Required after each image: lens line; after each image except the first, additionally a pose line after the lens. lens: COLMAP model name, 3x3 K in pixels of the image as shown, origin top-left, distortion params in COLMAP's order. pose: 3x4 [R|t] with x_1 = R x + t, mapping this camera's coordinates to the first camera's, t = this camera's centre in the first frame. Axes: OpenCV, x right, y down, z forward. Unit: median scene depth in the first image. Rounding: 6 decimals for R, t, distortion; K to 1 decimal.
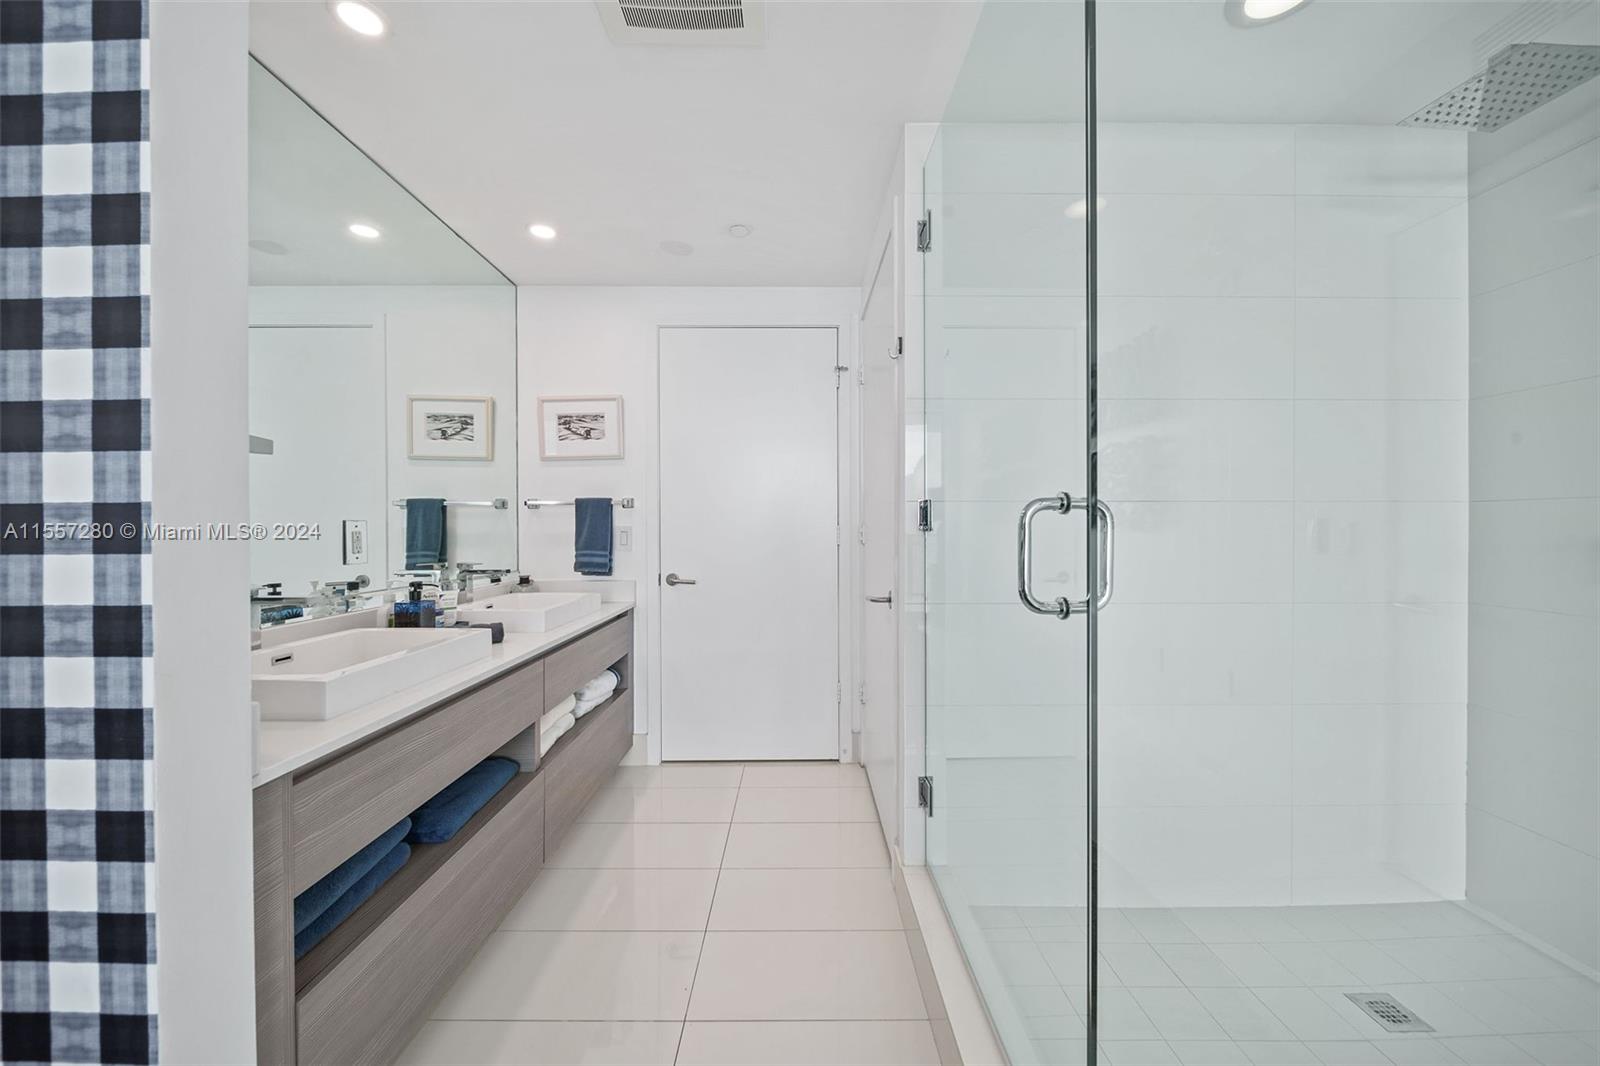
lens RADIAL K [[569.2, 0, 802.1], [0, 569.2, 535.2], [0, 0, 1]] dist [0.001183, -0.001666]
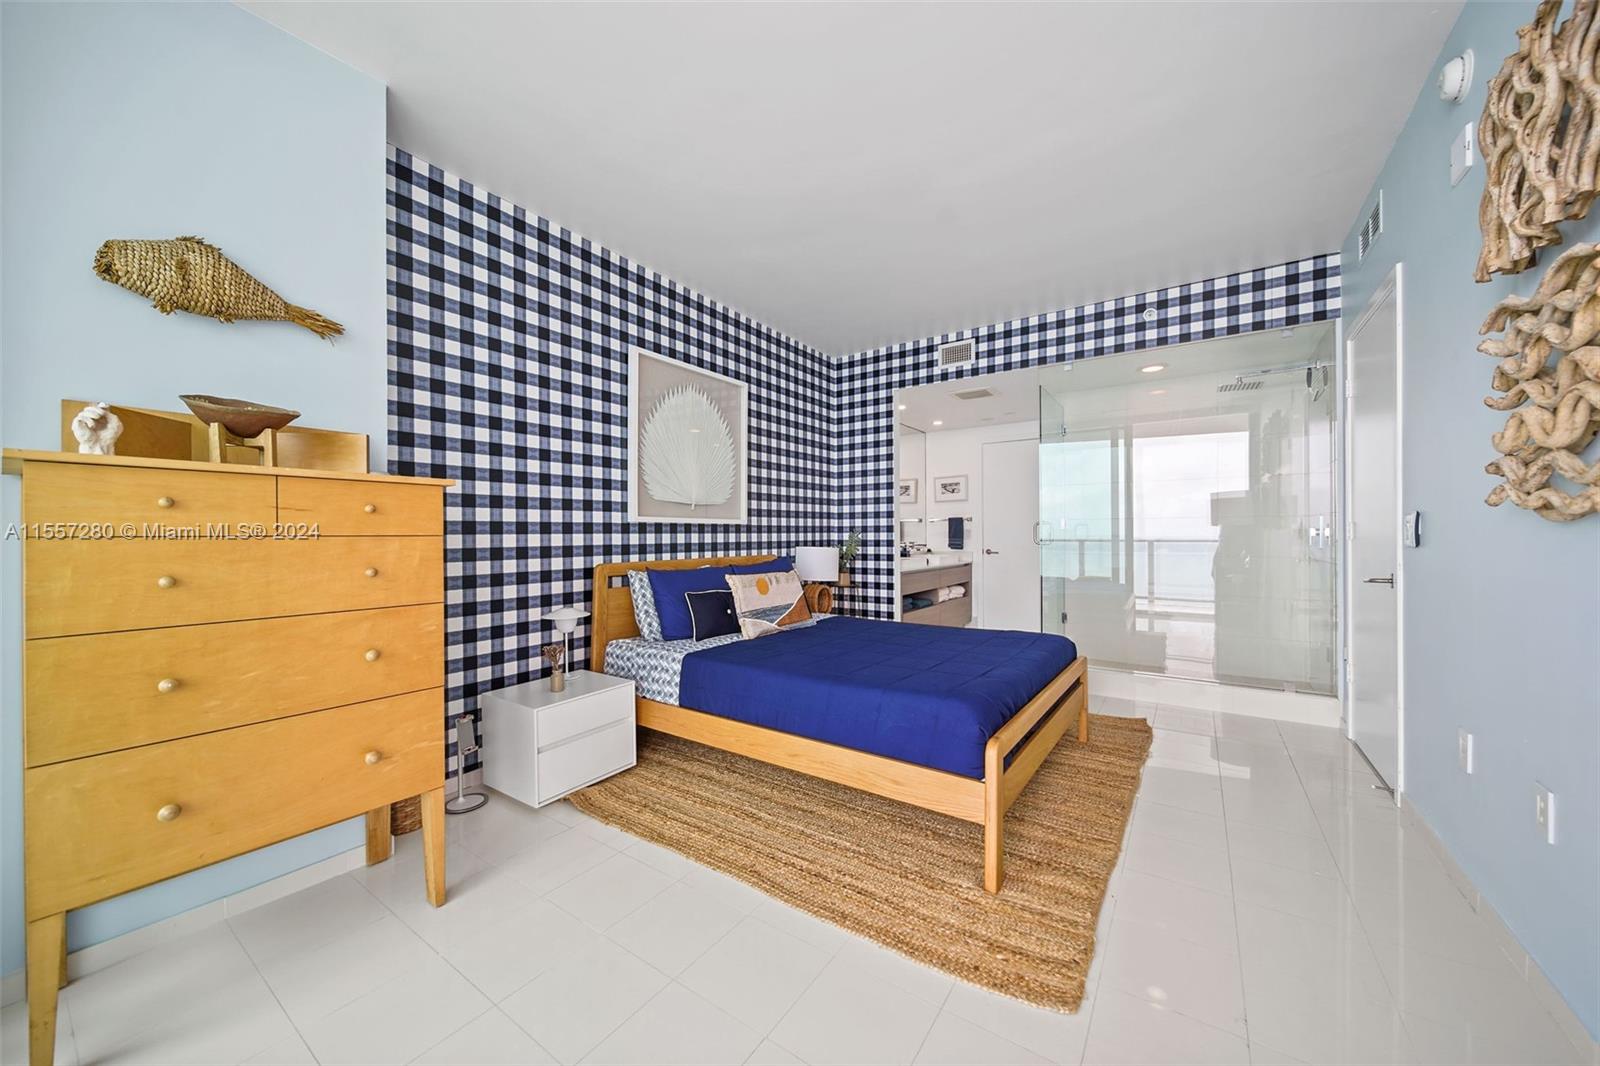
lens RADIAL K [[573.6, 0, 798.9], [0, 573.6, 528.0], [0, 0, 1]] dist [-0.000680, -0.000568]
pose [[0.812190, -0.006241, -0.583359, 0.516156], [0.000994, 0.999956, -0.009313, 0.002271], [0.583392, 0.006984, 0.812161, -1.373012]]
